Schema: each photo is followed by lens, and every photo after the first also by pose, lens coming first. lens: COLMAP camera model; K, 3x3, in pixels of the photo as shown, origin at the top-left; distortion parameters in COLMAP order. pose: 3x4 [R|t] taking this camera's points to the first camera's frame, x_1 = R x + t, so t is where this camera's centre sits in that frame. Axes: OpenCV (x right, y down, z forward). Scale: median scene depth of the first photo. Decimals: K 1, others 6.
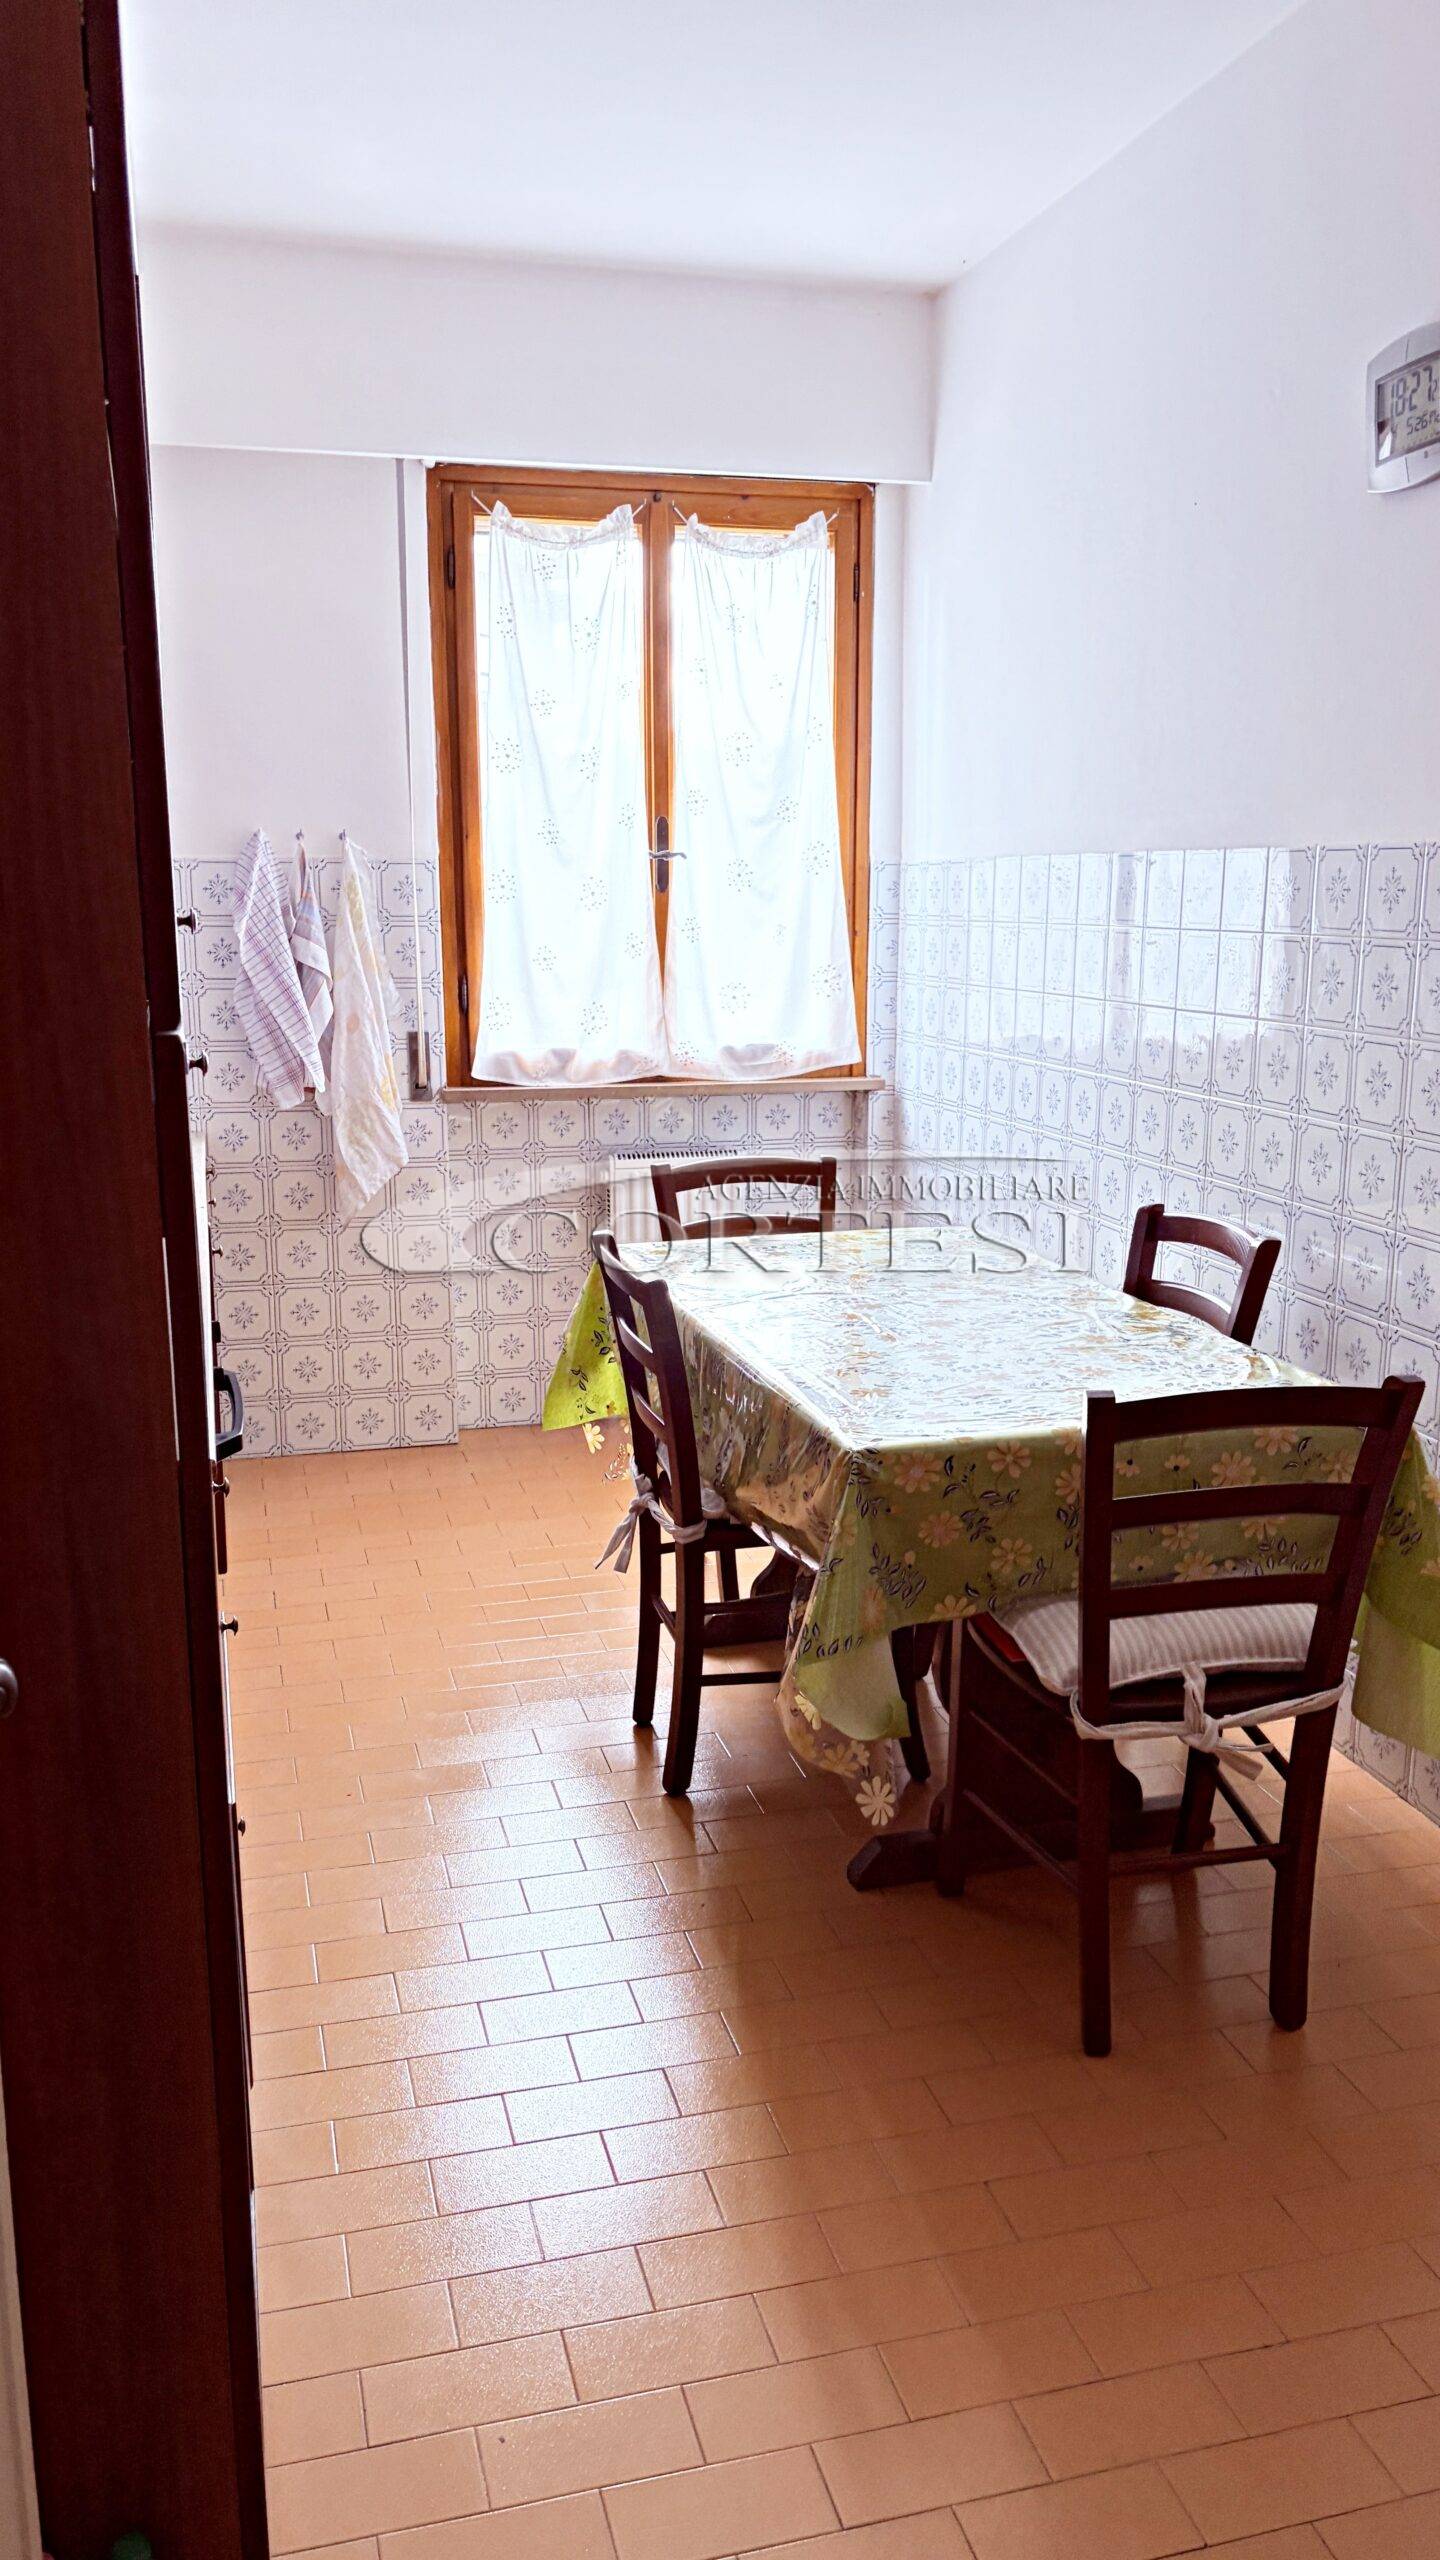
lens RADIAL K [[1883.5, 0, 716.4], [0, 1883.5, 1282.3], [0, 0, 1]] dist [0.003595, -0.001003]
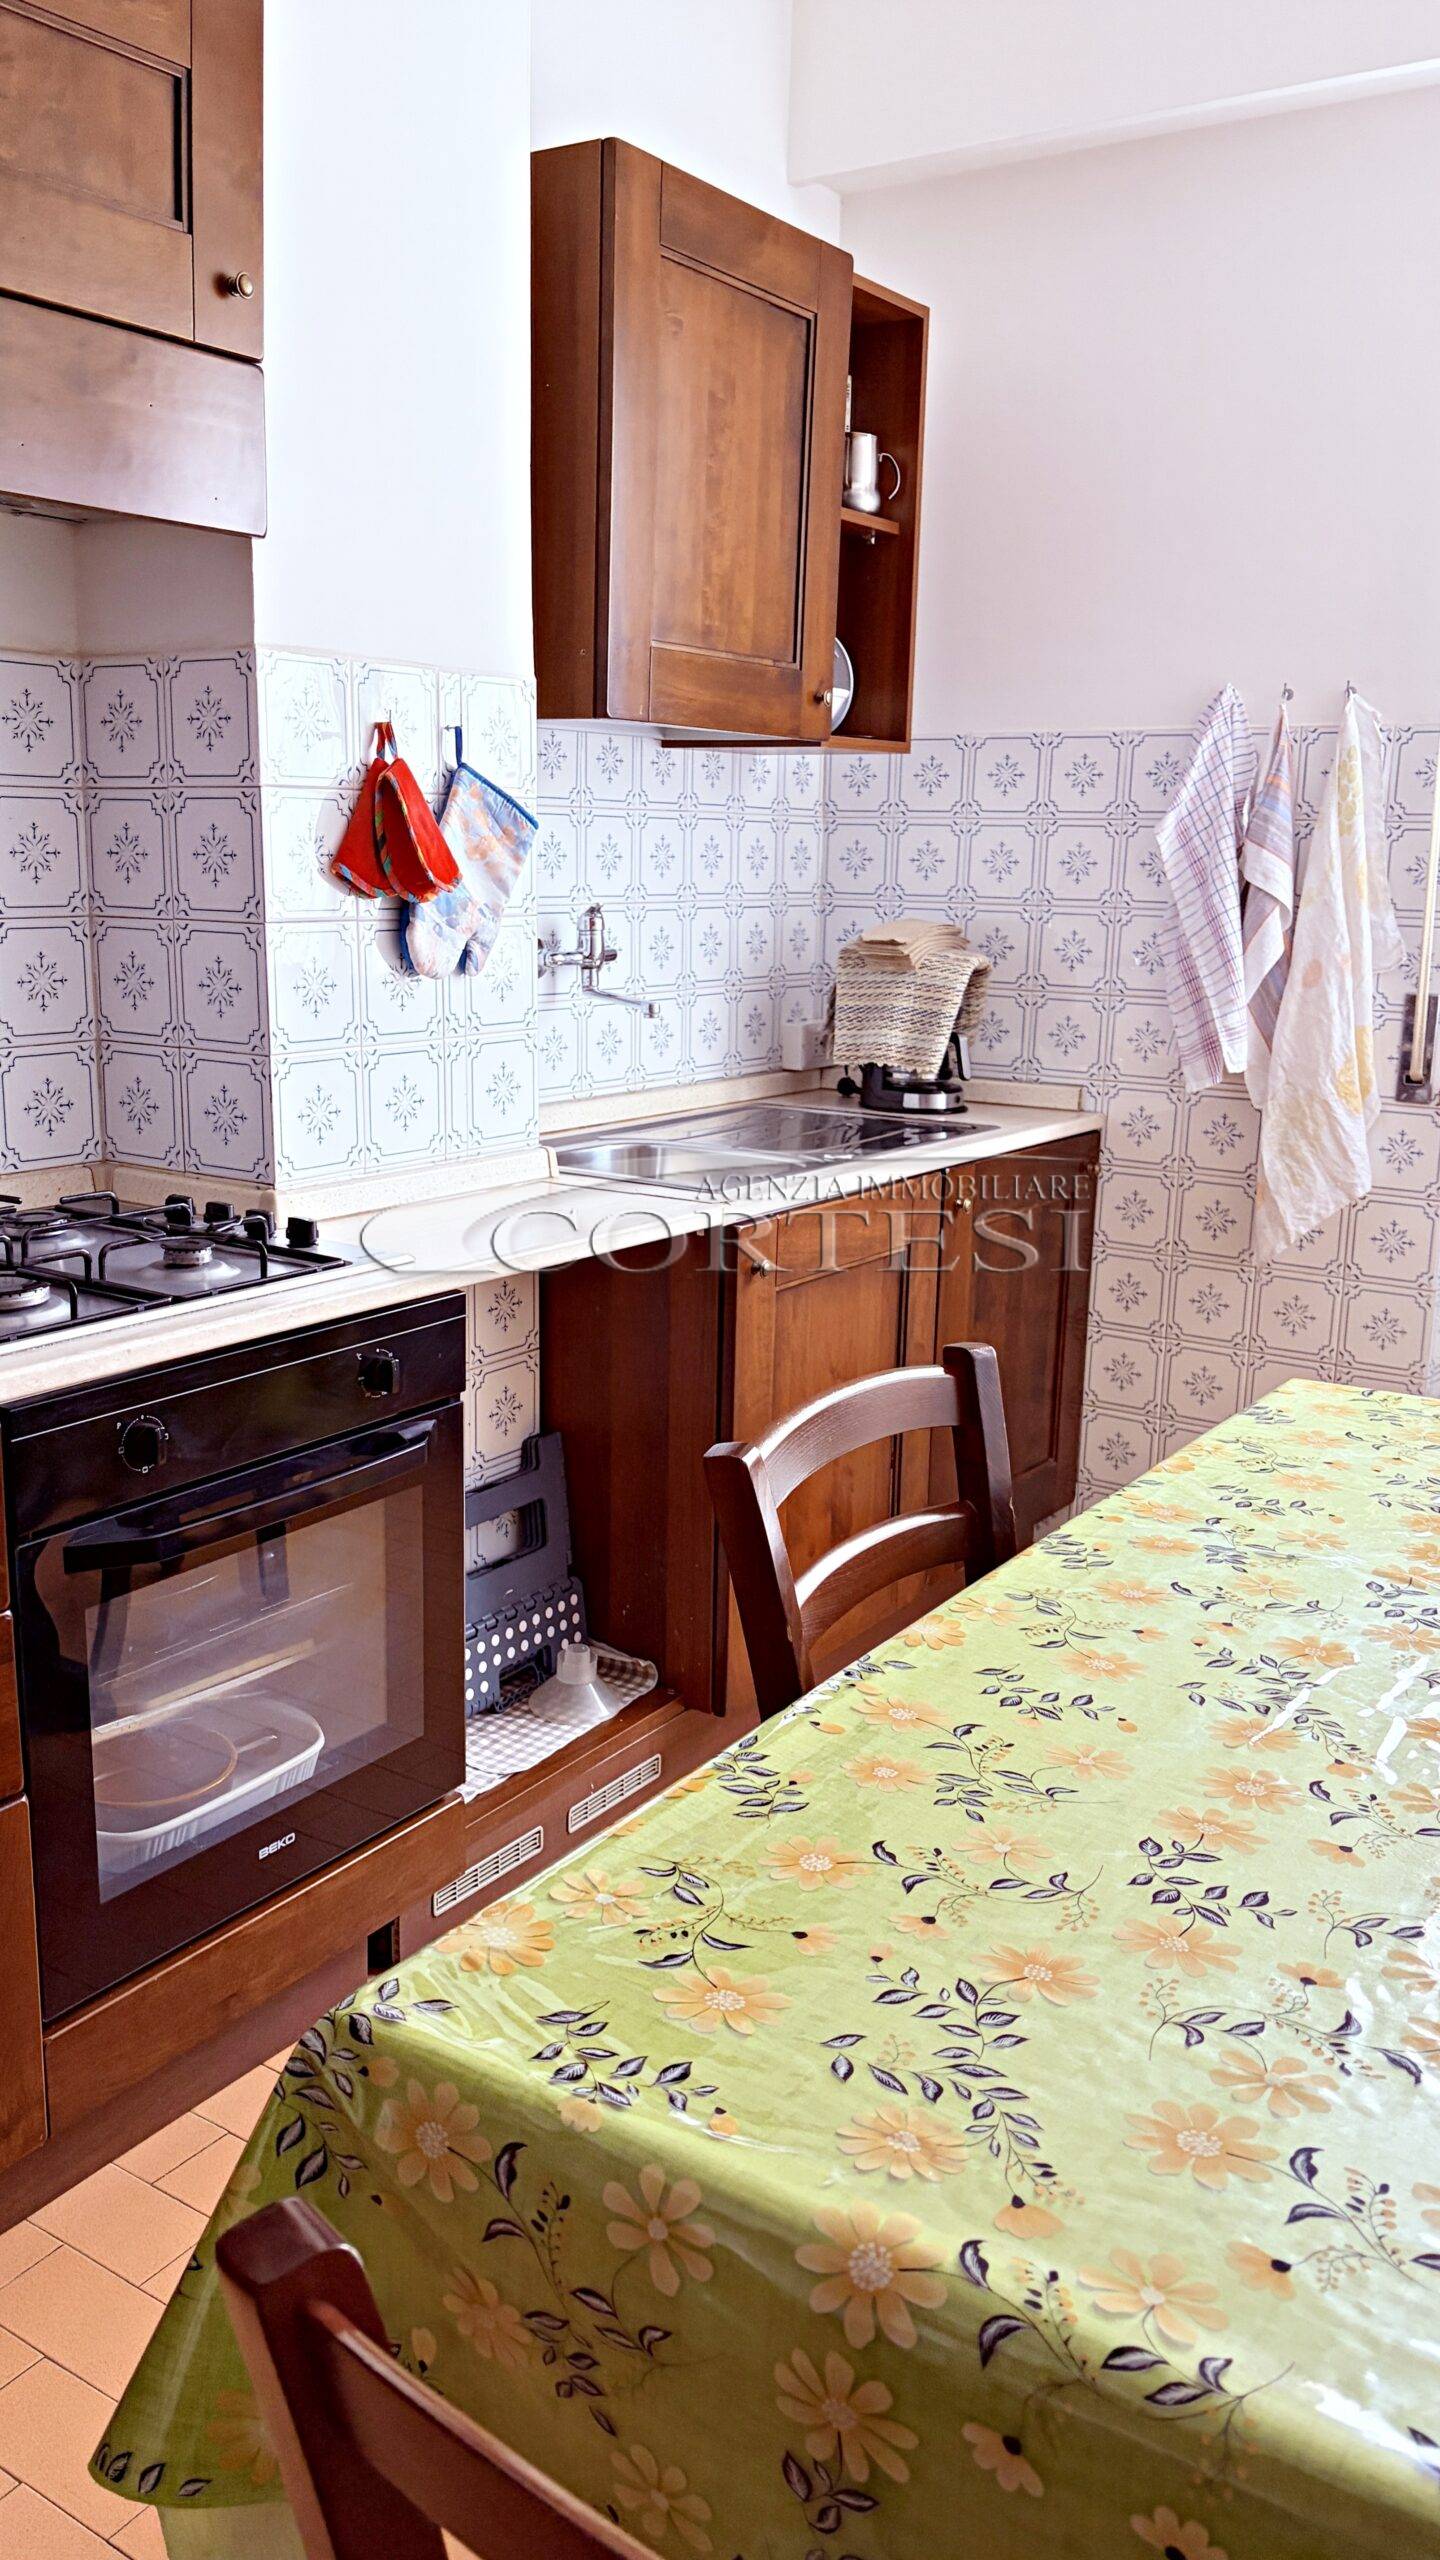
lens RADIAL K [[1977.6, 0, 718.8], [0, 1977.6, 1279.7], [0, 0, 1]] dist [0.016481, -0.005528]
pose [[0.658200, 0.169616, -0.733487, 0.200187], [-0.165256, 0.983078, 0.079039, -0.052657], [0.734482, 0.069190, 0.675092, 0.383371]]
